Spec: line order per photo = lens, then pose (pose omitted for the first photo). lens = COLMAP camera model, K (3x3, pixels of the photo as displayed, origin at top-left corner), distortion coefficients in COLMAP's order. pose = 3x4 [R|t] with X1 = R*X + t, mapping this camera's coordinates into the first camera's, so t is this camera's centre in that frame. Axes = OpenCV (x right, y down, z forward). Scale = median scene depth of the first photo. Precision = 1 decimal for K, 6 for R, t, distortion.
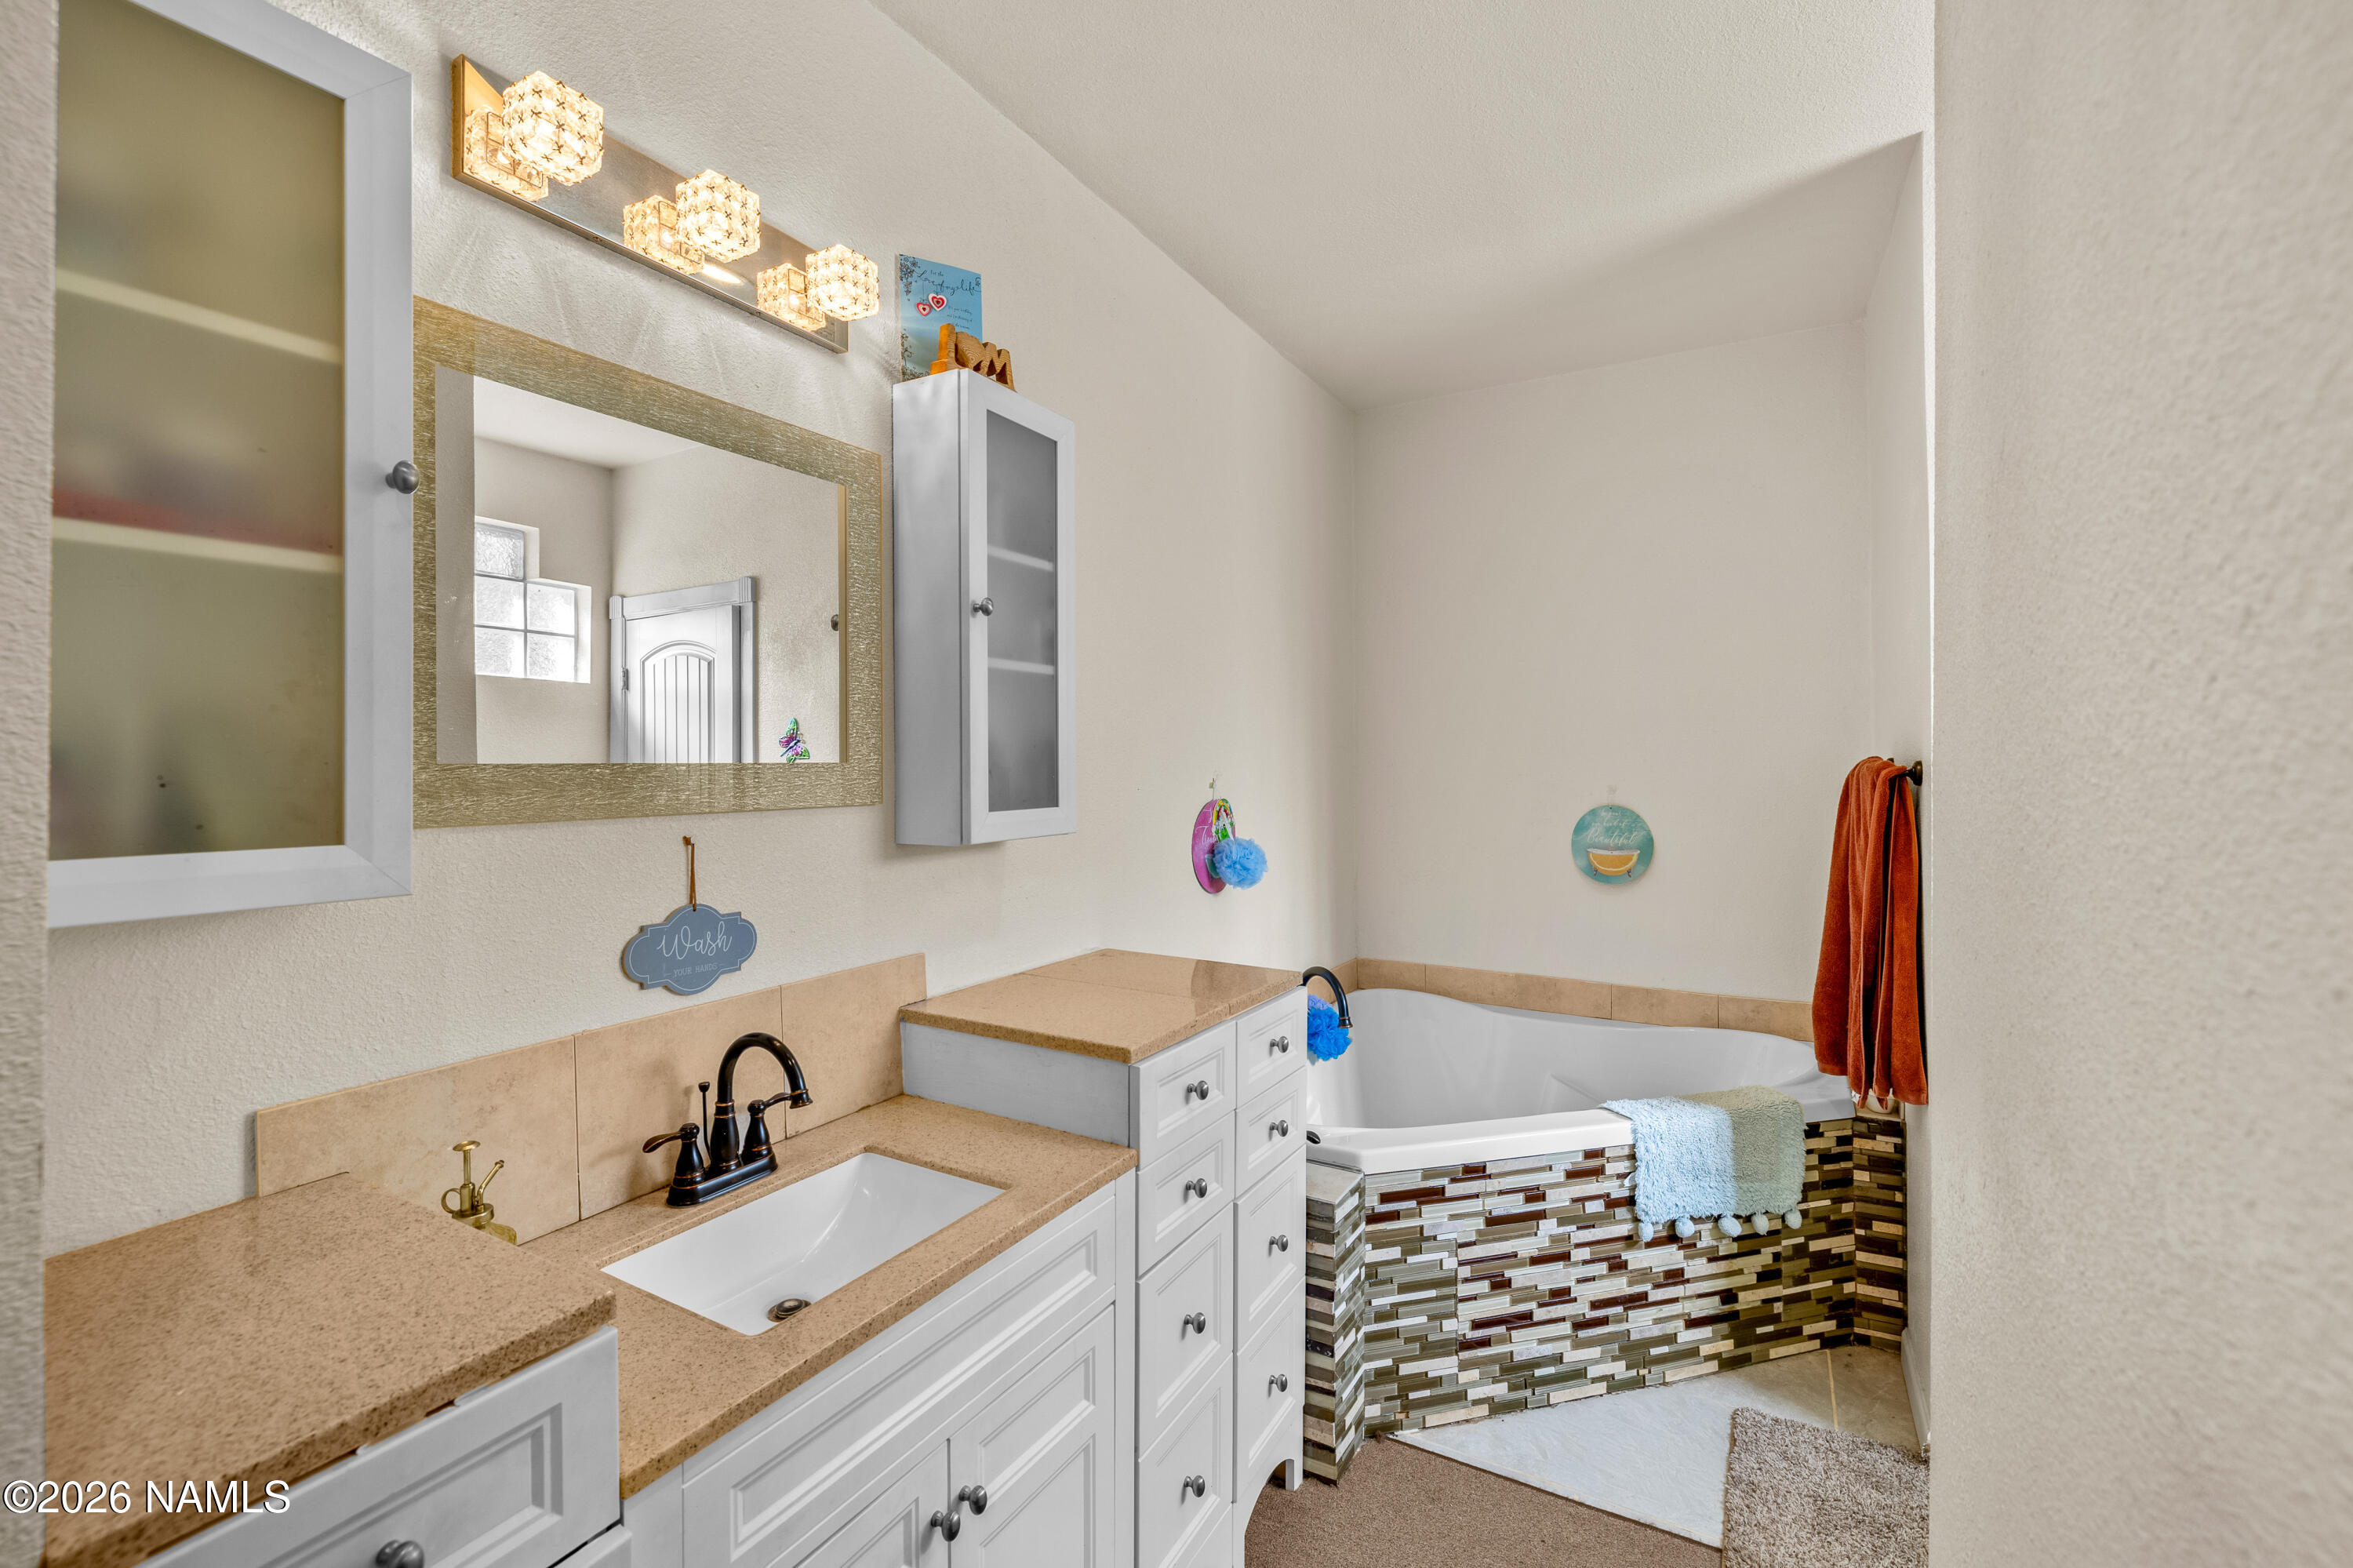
lens RADIAL K [[1003.5, 0, 1176.8], [0, 1003.5, 765.9], [0, 0, 1]] dist [-0.000737, 0.000274]
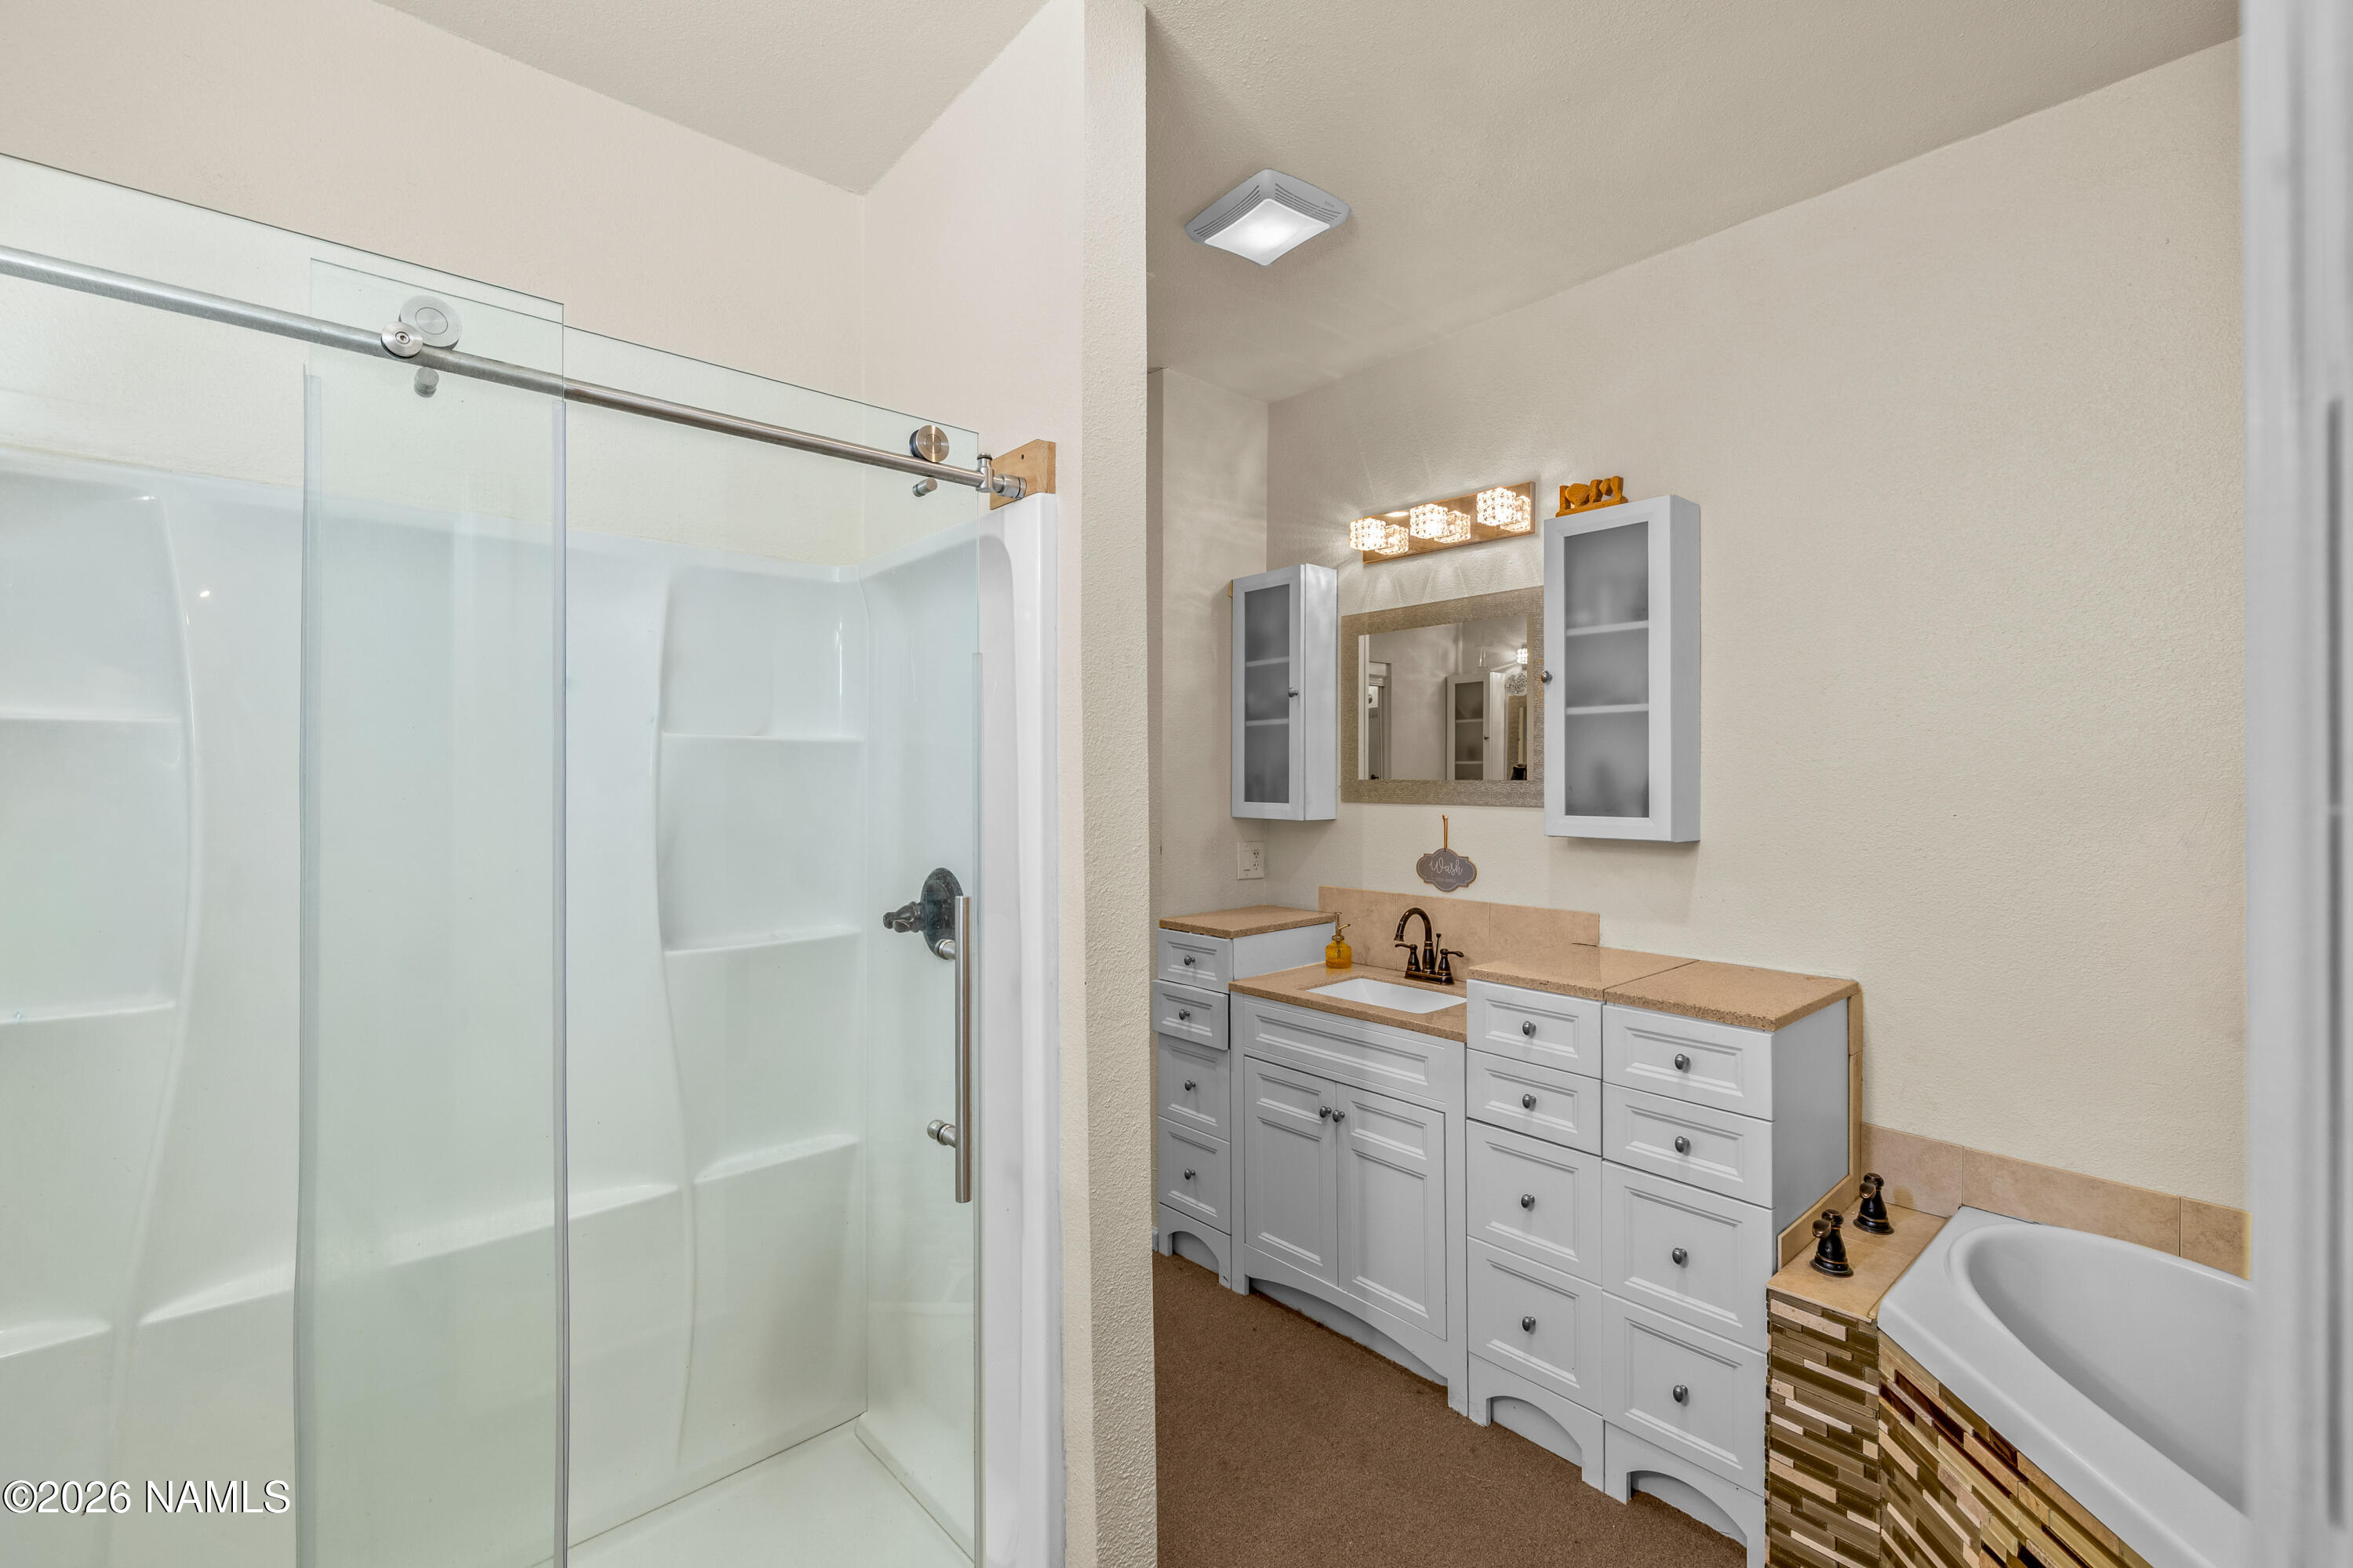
lens RADIAL K [[1003.5, 0, 1177.2], [0, 1003.5, 774.6], [0, 0, 1]] dist [-0.000737, 0.000274]
pose [[-0.312098, 0.011351, -0.949982, 1.663834], [0.000307, 0.999930, 0.011847, -0.040650], [0.950050, 0.003406, -0.312080, 1.116052]]
